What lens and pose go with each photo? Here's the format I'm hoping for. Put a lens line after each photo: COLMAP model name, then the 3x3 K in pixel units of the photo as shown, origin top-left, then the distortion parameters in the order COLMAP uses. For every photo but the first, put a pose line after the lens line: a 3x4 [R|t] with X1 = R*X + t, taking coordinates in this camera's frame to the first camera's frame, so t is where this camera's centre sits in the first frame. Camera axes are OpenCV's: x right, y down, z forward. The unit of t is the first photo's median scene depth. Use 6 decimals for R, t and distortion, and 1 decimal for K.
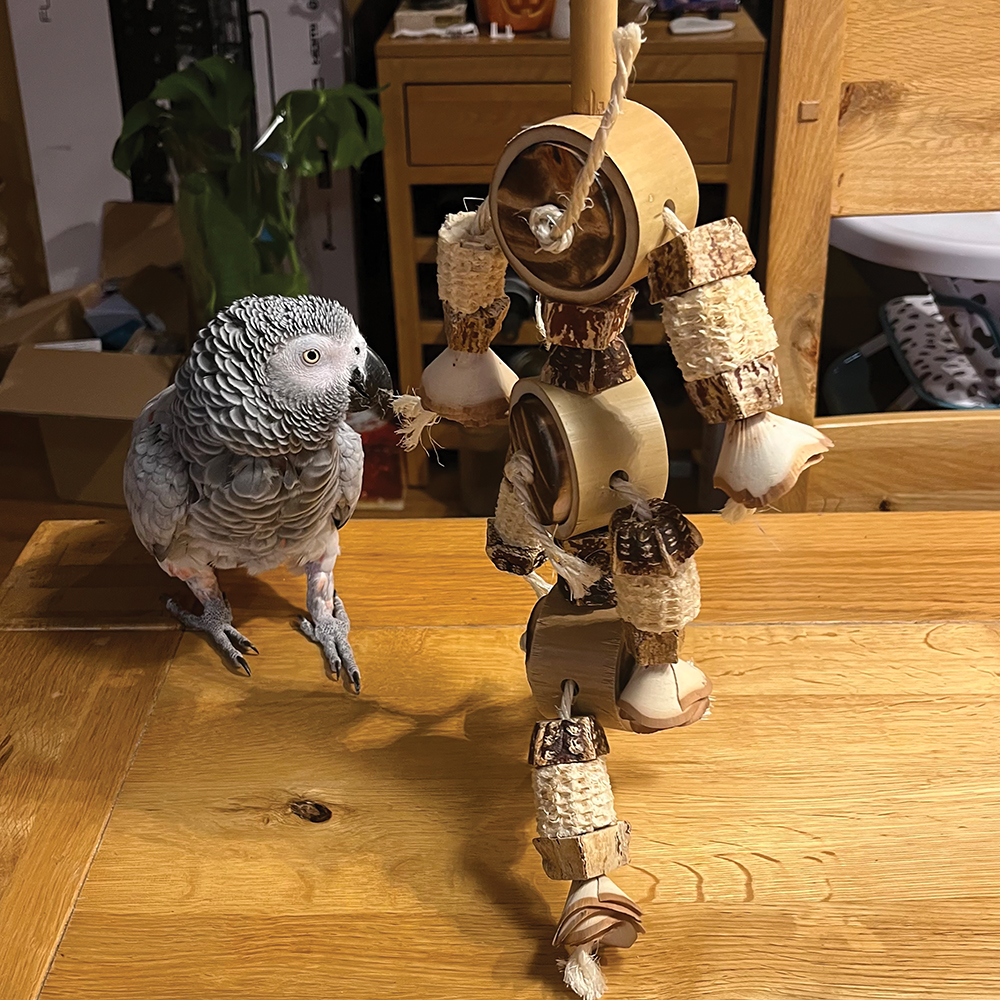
lens RADIAL K [[1267.1, 0, 508.4], [0, 1267.1, 564.1], [0, 0, 1]] dist [0.013649, 0.000000]
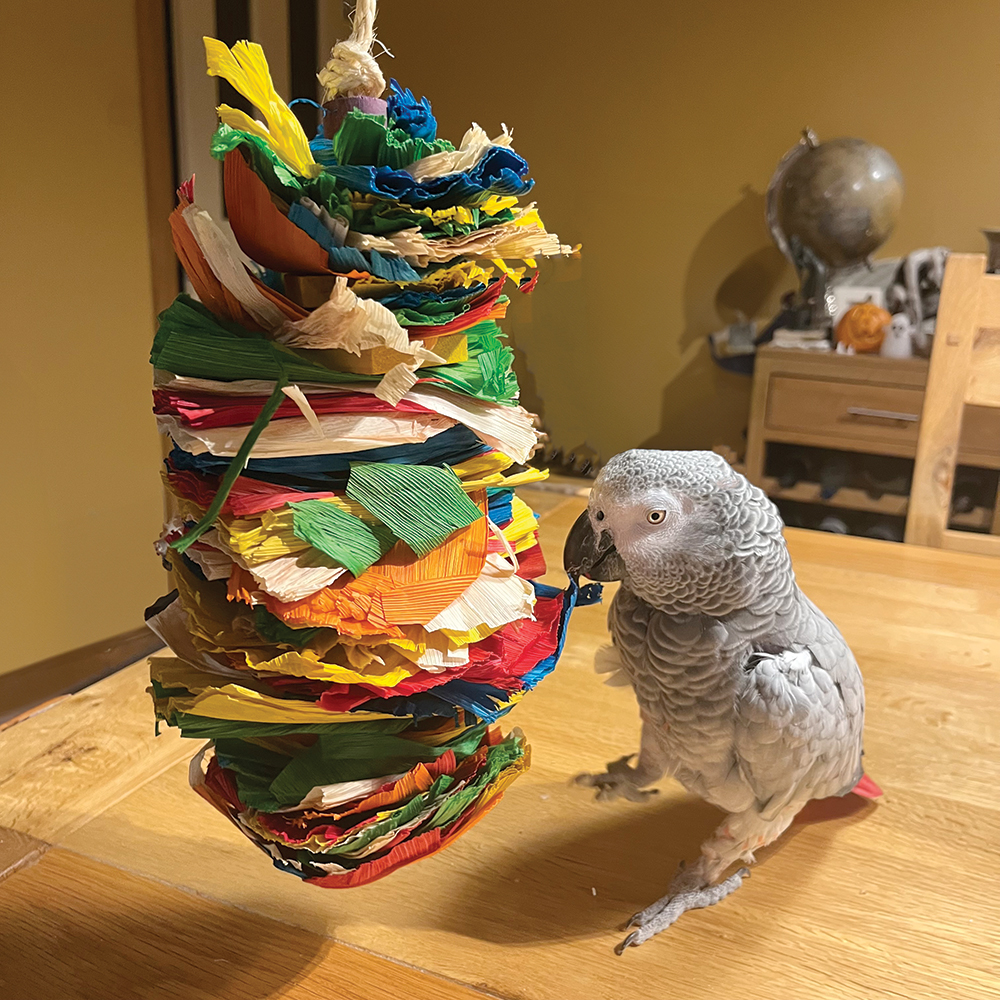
lens RADIAL K [[1059.6, 0, 504.6], [0, 1059.6, 507.0], [0, 0, 1]] dist [0.020905, 0.000000]
pose [[0.922052, 0.156992, -0.353798, 0.215210], [-0.253271, 0.935918, -0.244766, 0.350885], [0.292700, 0.315294, 0.902727, -0.391803]]
